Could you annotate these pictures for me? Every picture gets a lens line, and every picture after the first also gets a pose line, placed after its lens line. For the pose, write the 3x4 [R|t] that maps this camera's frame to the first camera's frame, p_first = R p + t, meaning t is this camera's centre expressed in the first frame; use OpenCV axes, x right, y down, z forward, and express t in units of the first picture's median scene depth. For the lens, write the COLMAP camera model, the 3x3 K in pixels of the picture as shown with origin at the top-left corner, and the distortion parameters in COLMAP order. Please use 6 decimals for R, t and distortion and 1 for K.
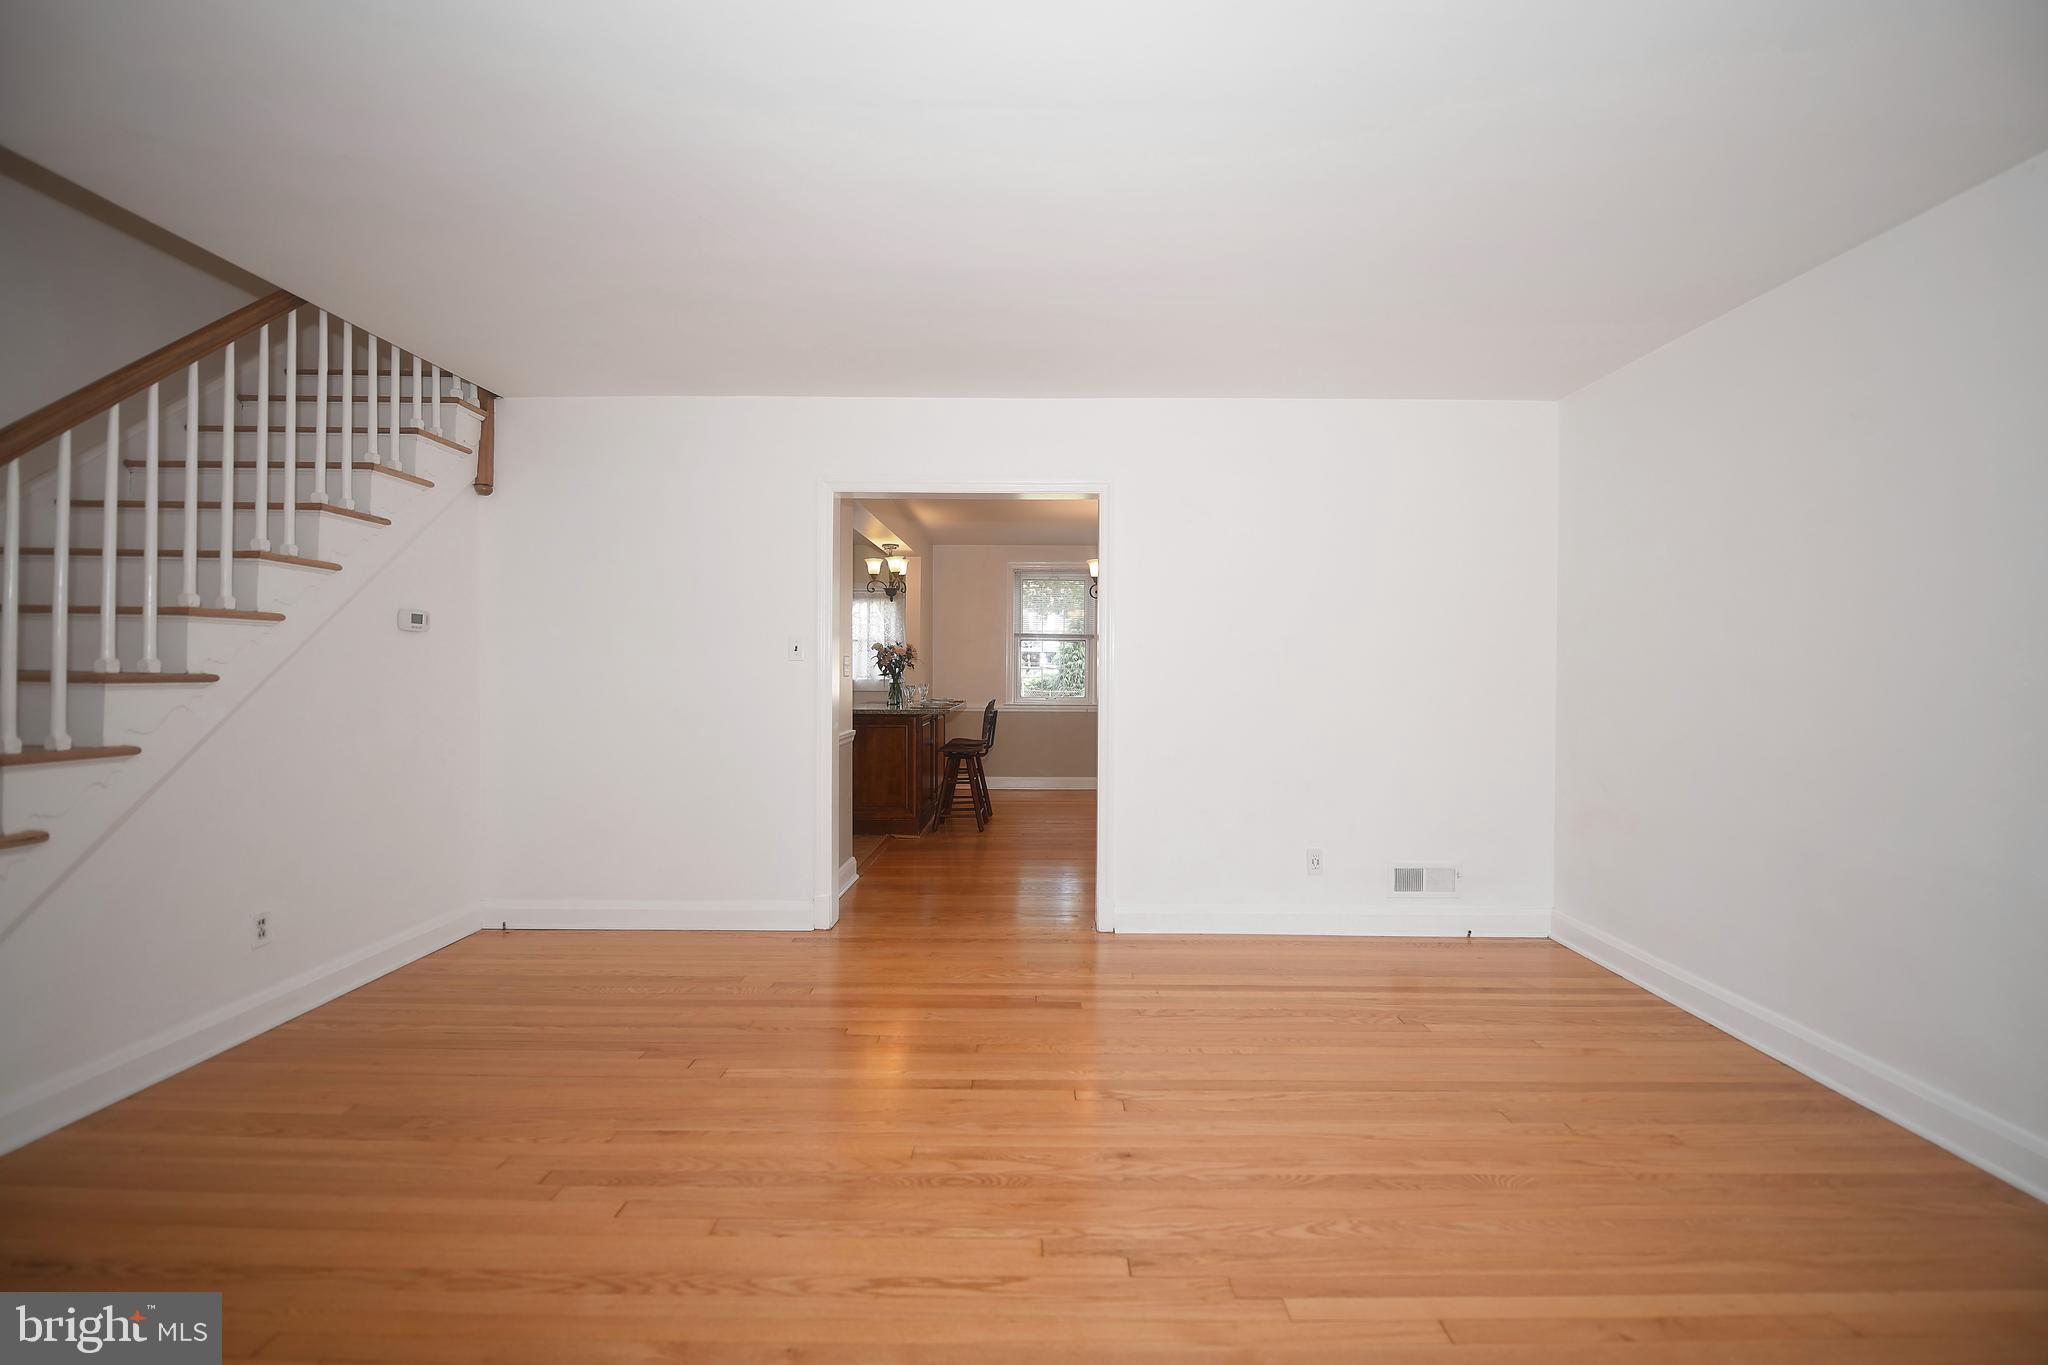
lens RADIAL K [[867.6, 0, 1024.0], [0, 867.6, 682.5], [0, 0, 1]] dist [-0.020216, -0.000542]
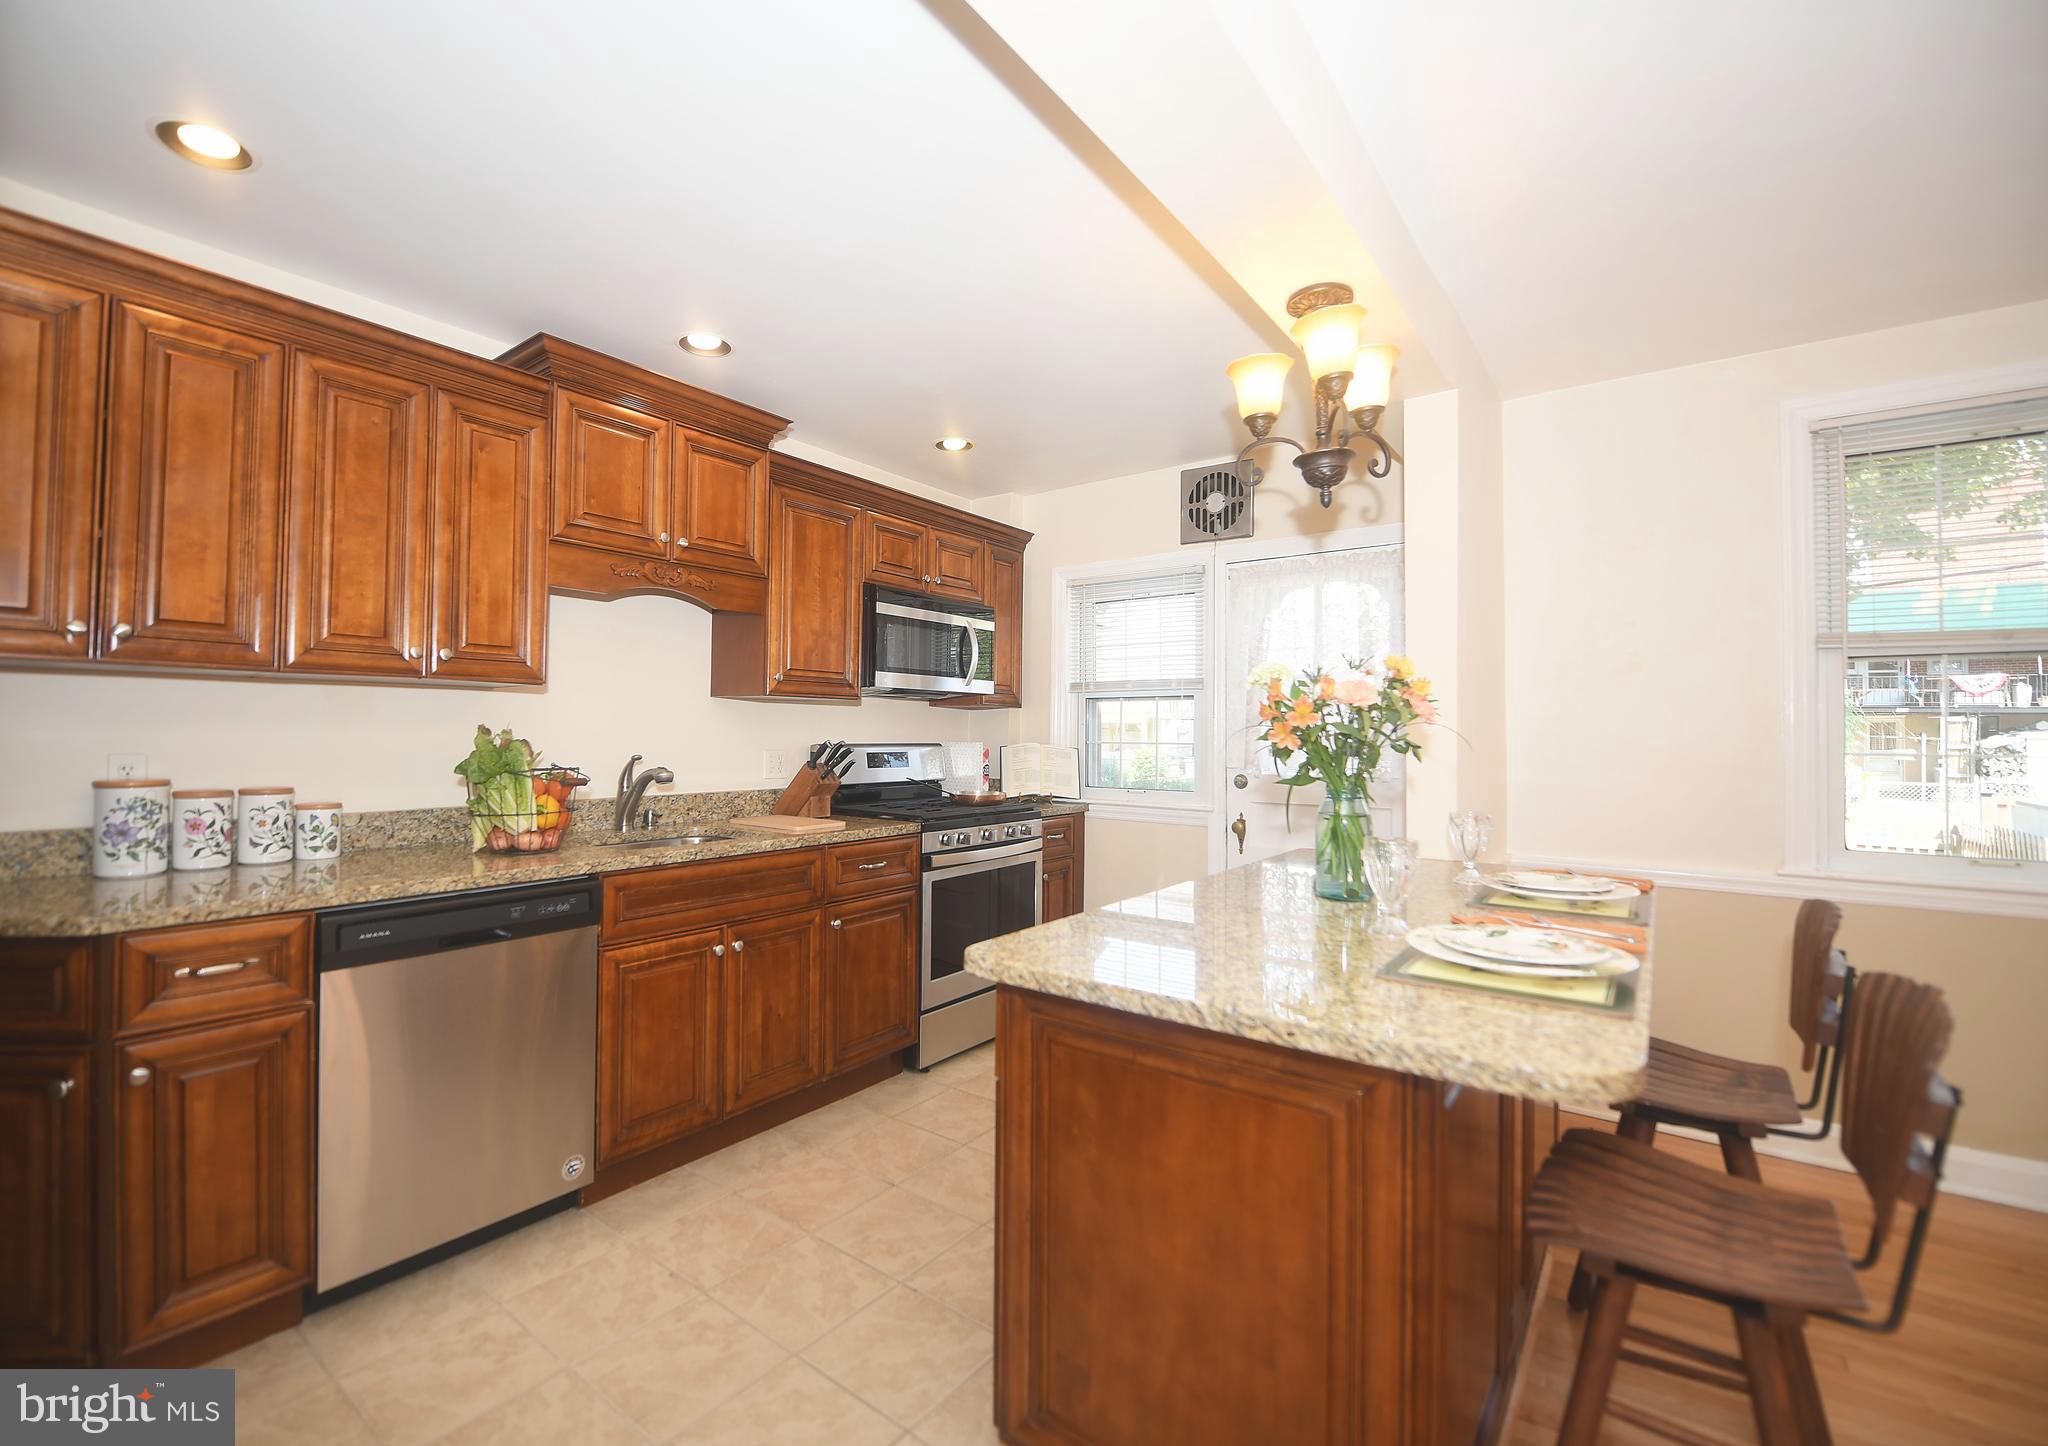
lens RADIAL K [[893.6, 0, 971.6], [0, 893.6, 715.6], [0, 0, 1]] dist [-0.011737, -0.000015]
pose [[0.789983, -0.011779, -0.613016, -0.159712], [-0.011086, 0.999378, -0.033490, -0.041821], [0.613028, 0.033252, 0.789361, 1.581585]]
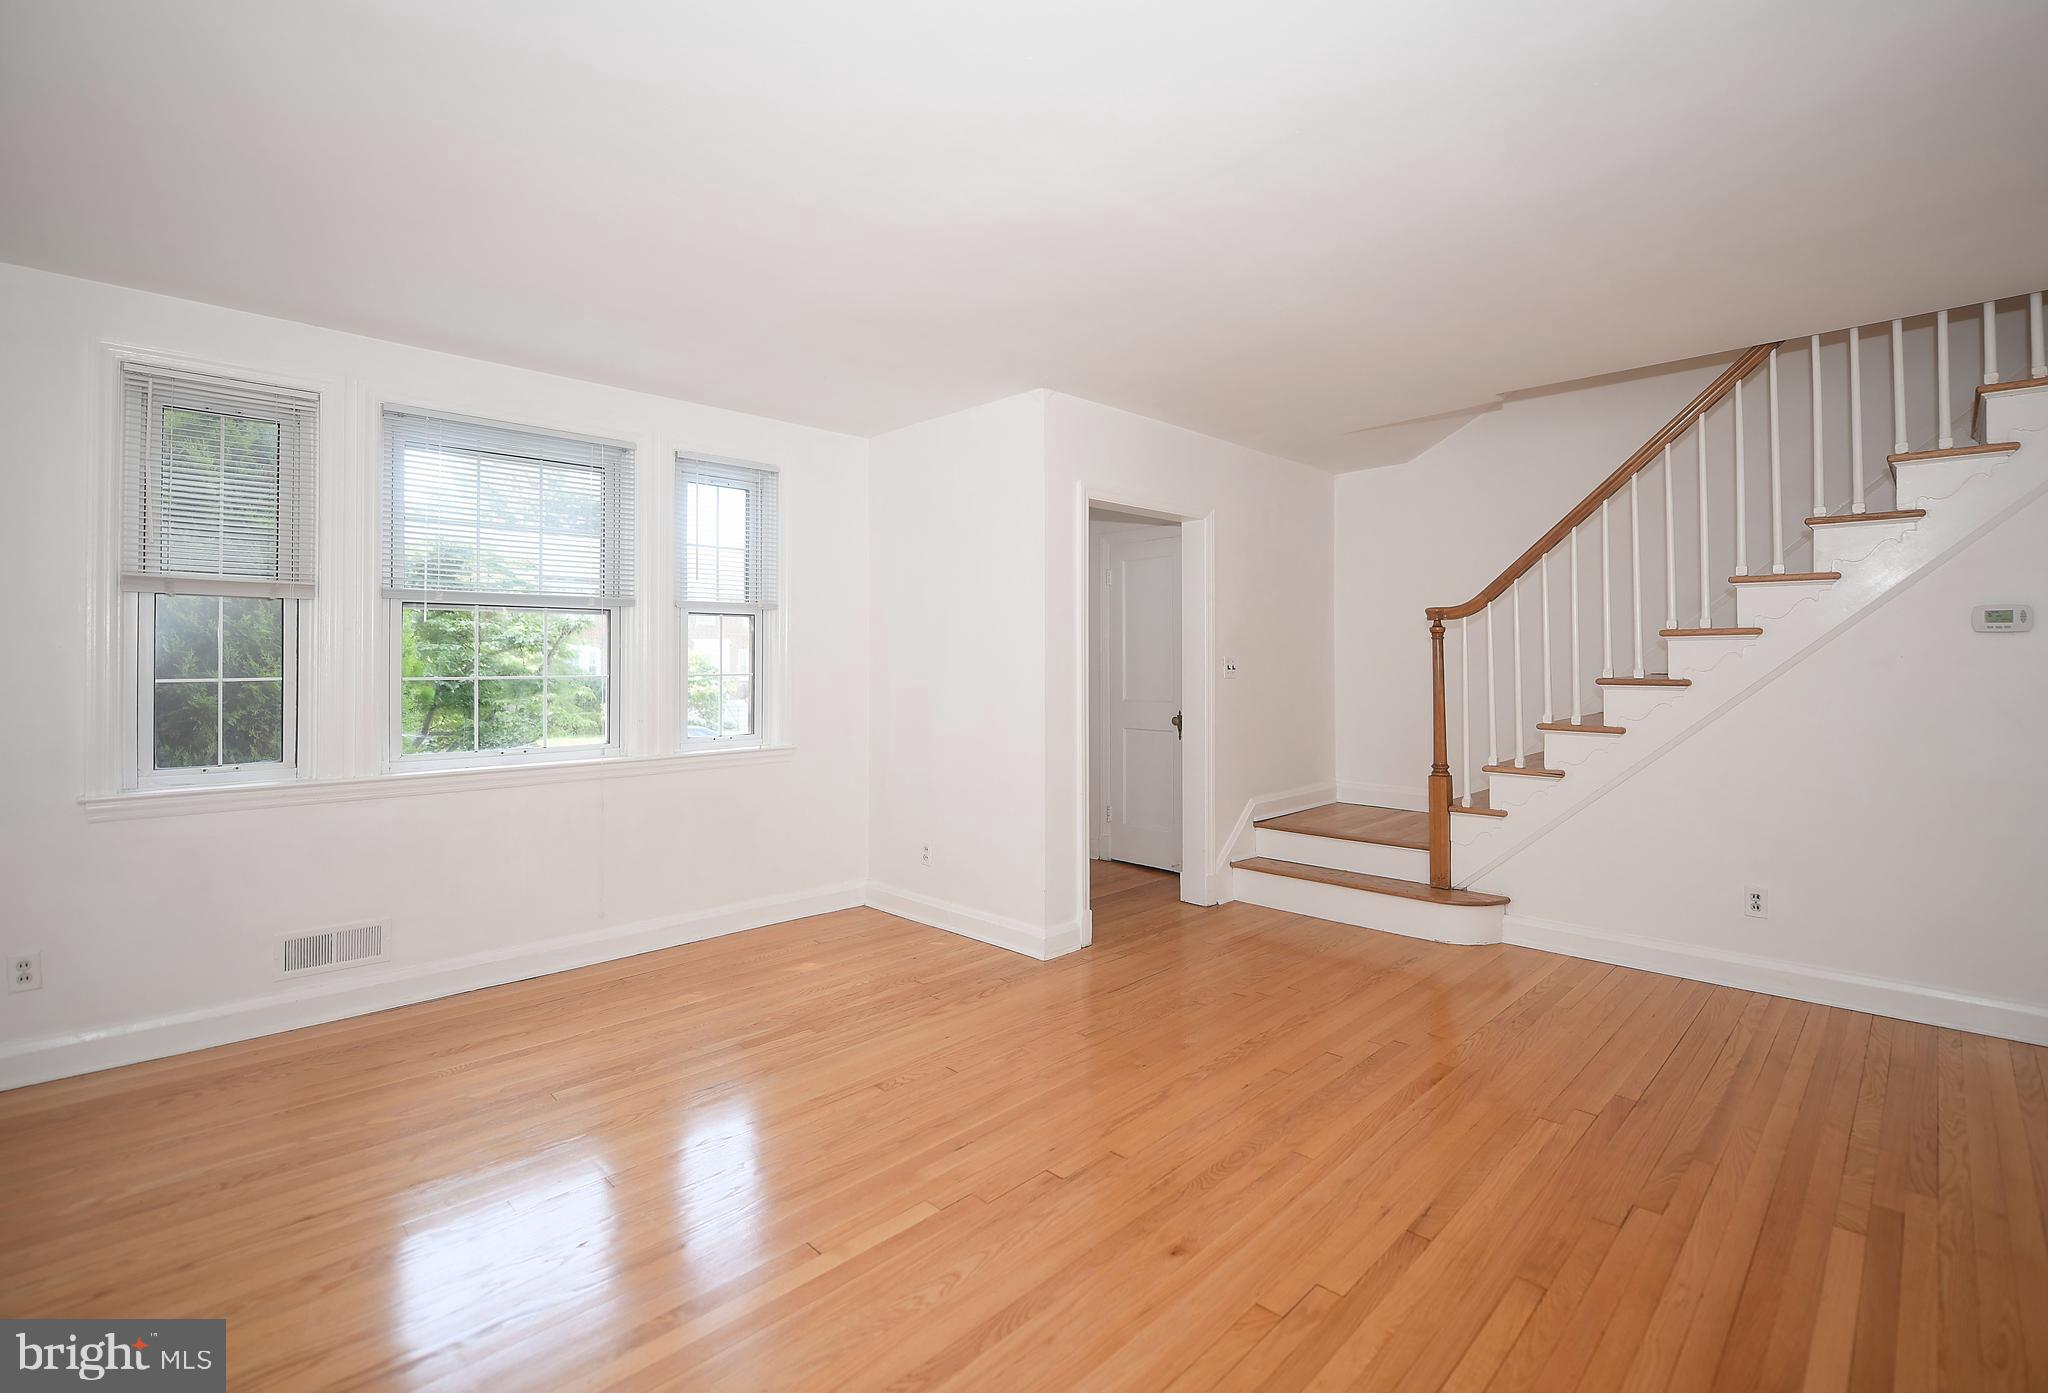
lens RADIAL K [[902.0, 0, 1031.1], [0, 902.0, 655.5], [0, 0, 1]] dist [-0.021251, -0.000084]
pose [[-0.711174, -0.012717, -0.702901, 0.600757], [-0.016153, 0.999868, -0.001747, -0.024561], [0.702831, 0.010112, -0.711285, 1.079147]]
